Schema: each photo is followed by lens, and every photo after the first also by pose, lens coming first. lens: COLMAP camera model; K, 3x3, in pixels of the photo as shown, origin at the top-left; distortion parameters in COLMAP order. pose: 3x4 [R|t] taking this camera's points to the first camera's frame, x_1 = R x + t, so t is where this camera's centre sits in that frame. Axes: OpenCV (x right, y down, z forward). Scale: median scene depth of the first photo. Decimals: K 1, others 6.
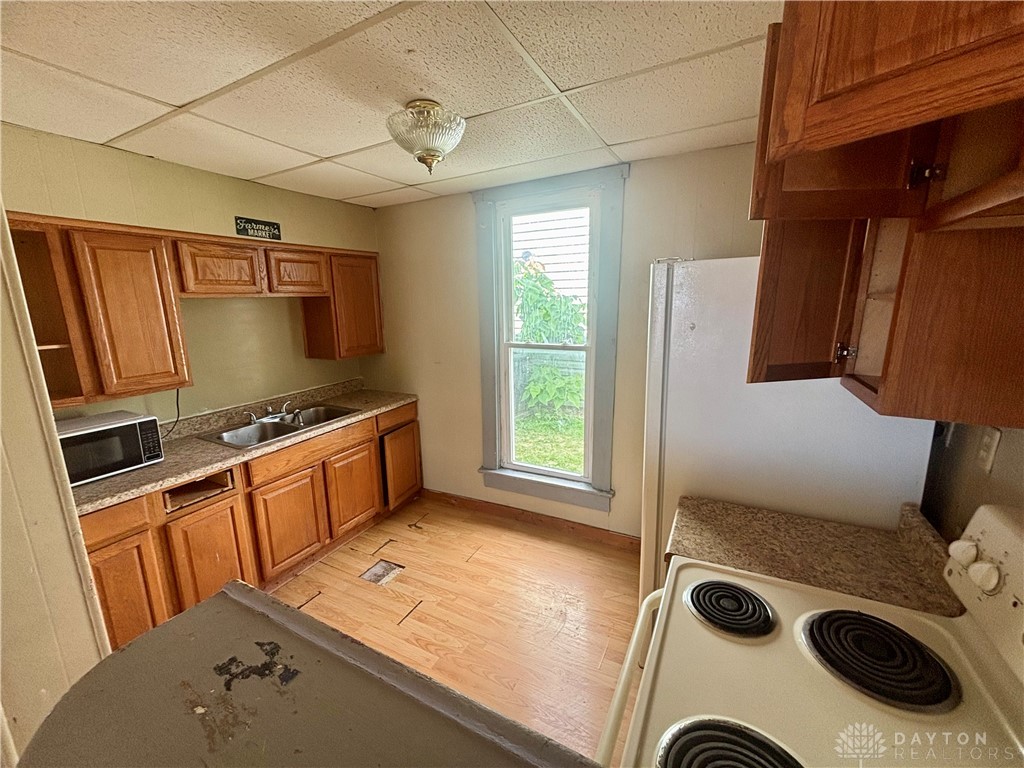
lens RADIAL K [[415.7, 0, 511.9], [0, 415.7, 380.7], [0, 0, 1]] dist [-0.000580, 0.001637]
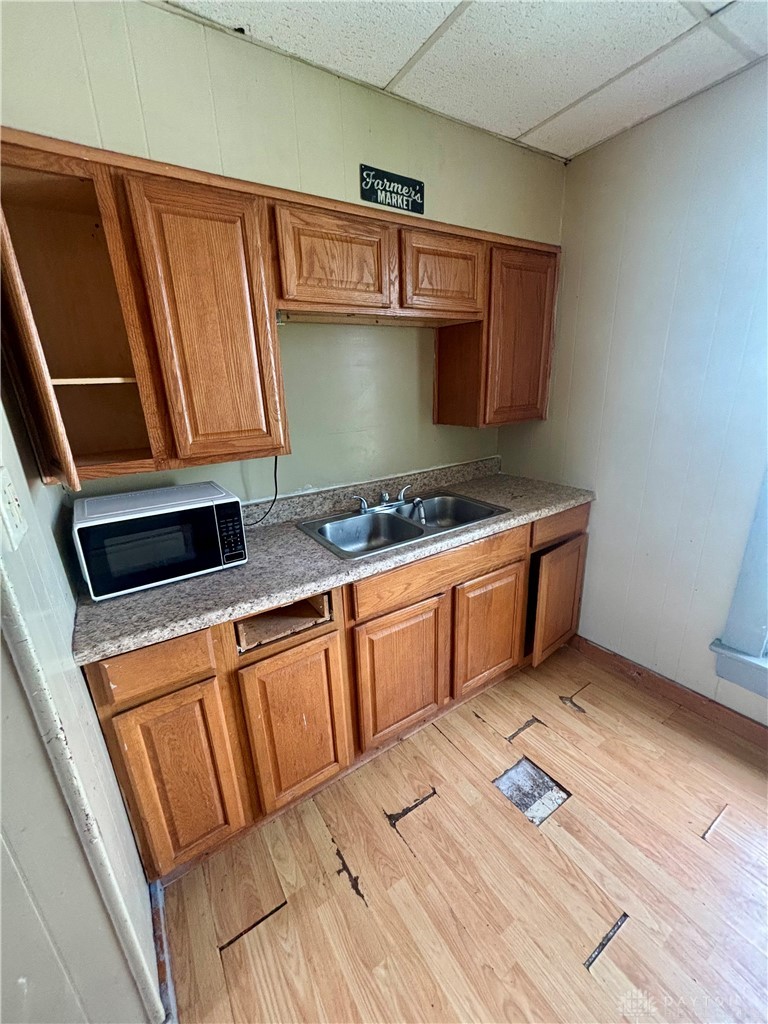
lens RADIAL K [[415.7, 0, 391.0], [0, 415.7, 514.1], [0, 0, 1]] dist [-0.000580, 0.001637]
pose [[0.878801, 0.133604, -0.458104, -0.287489], [-0.074508, 0.986649, 0.144821, -0.000279], [0.471337, -0.093136, 0.877022, 0.450462]]
